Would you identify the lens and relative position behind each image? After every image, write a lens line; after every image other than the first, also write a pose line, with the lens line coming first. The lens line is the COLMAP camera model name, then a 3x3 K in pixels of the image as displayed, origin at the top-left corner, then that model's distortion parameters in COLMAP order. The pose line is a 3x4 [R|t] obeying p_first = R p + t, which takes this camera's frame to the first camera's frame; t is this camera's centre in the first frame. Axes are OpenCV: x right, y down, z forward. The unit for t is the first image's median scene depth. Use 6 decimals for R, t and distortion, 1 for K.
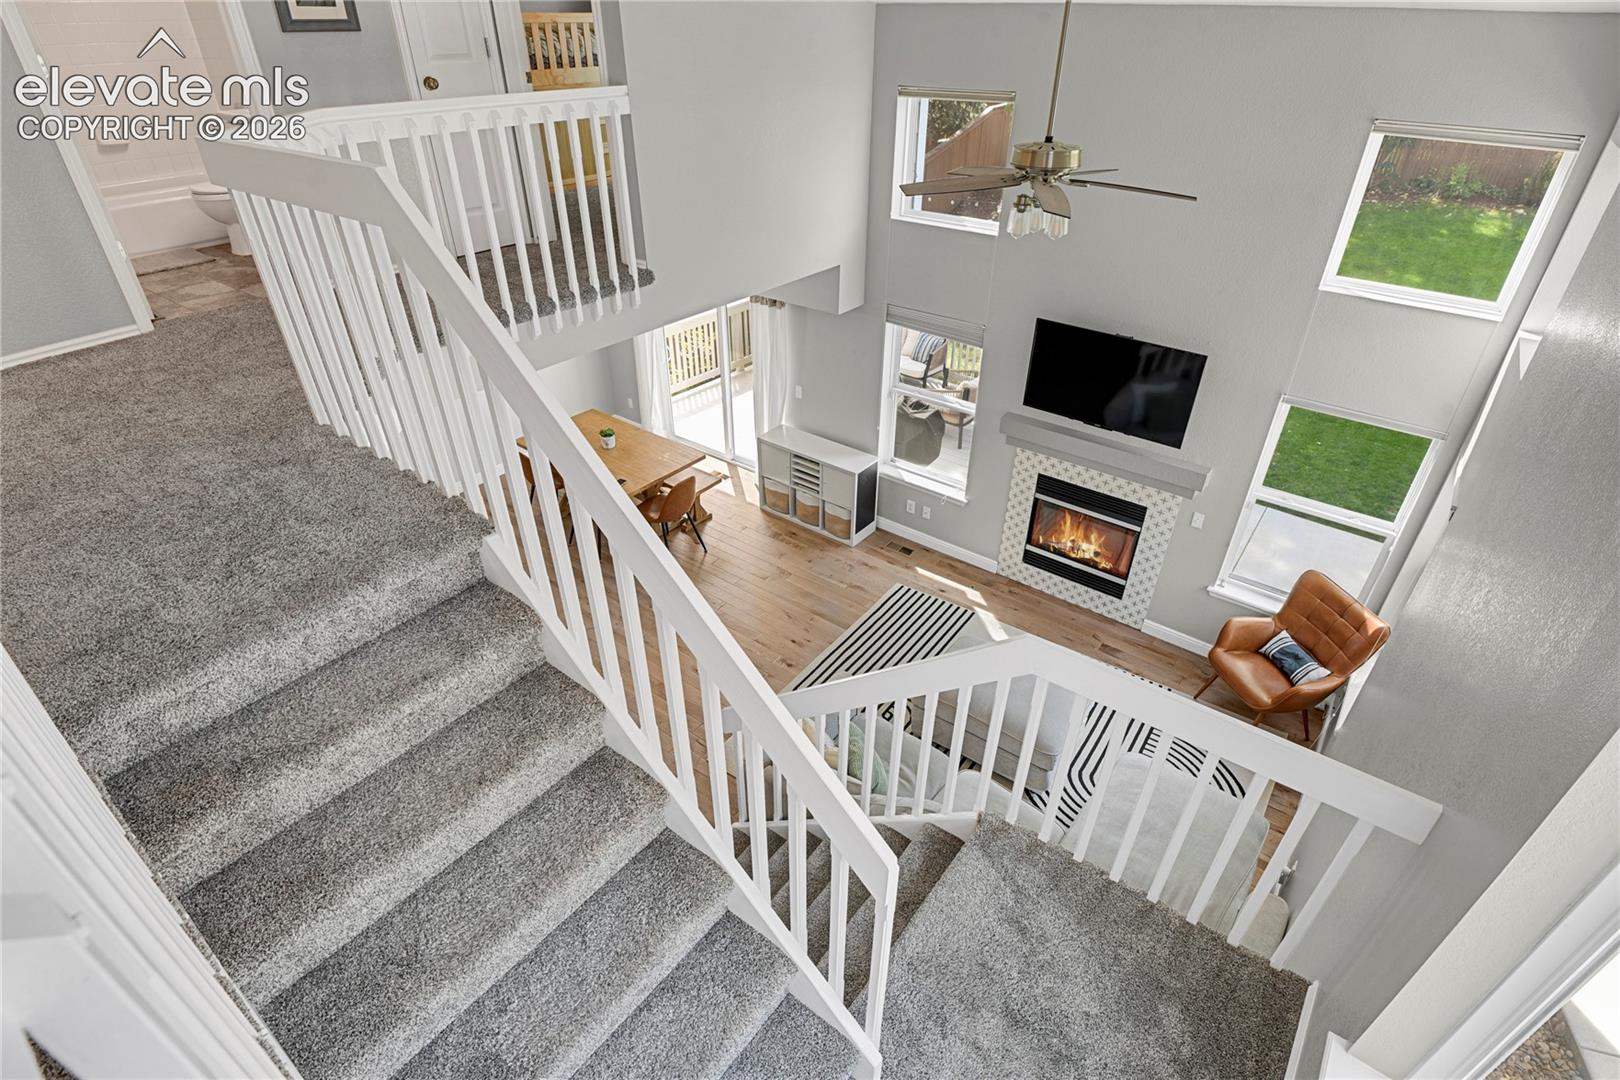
lens RADIAL K [[790.3, 0, 811.6], [0, 790.3, 538.0], [0, 0, 1]] dist [-0.026367, -0.002086]
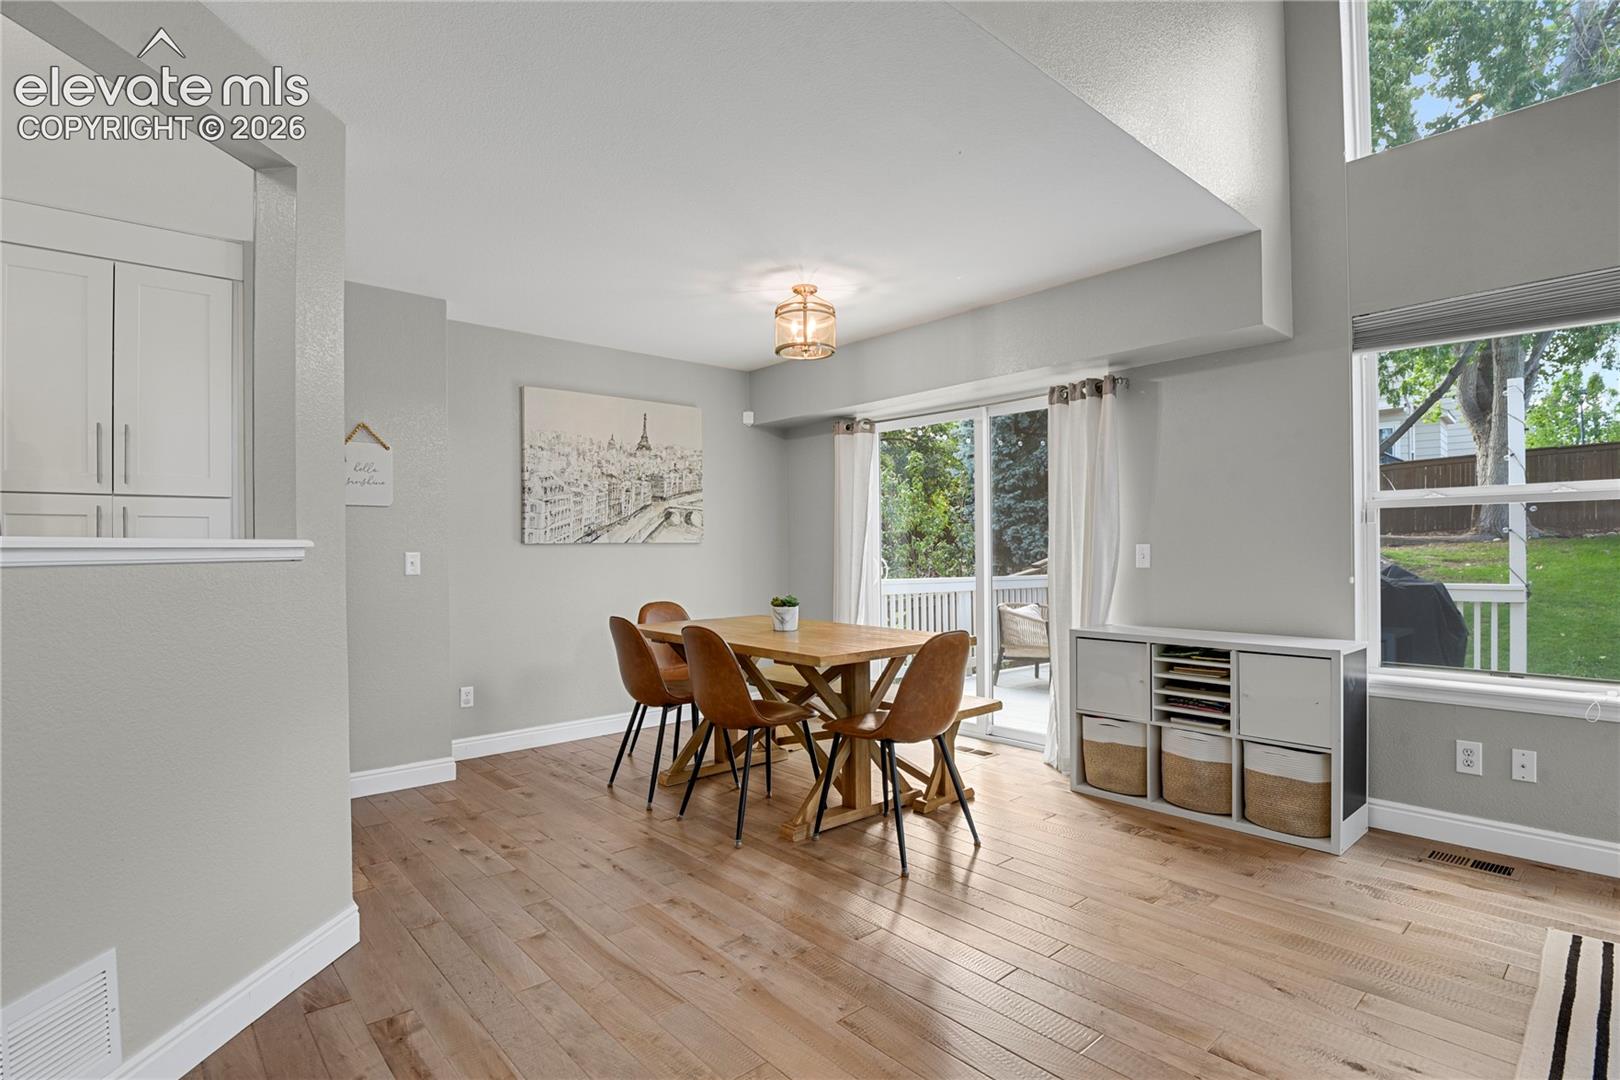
lens RADIAL K [[790.3, 0, 804.9], [0, 790.3, 544.9], [0, 0, 1]] dist [-0.026367, -0.002086]
pose [[0.982755, -0.009028, -0.184694, -0.144346], [-0.096115, 0.828342, -0.551916, 0.125875], [0.157973, 0.560149, 0.813189, 0.534320]]
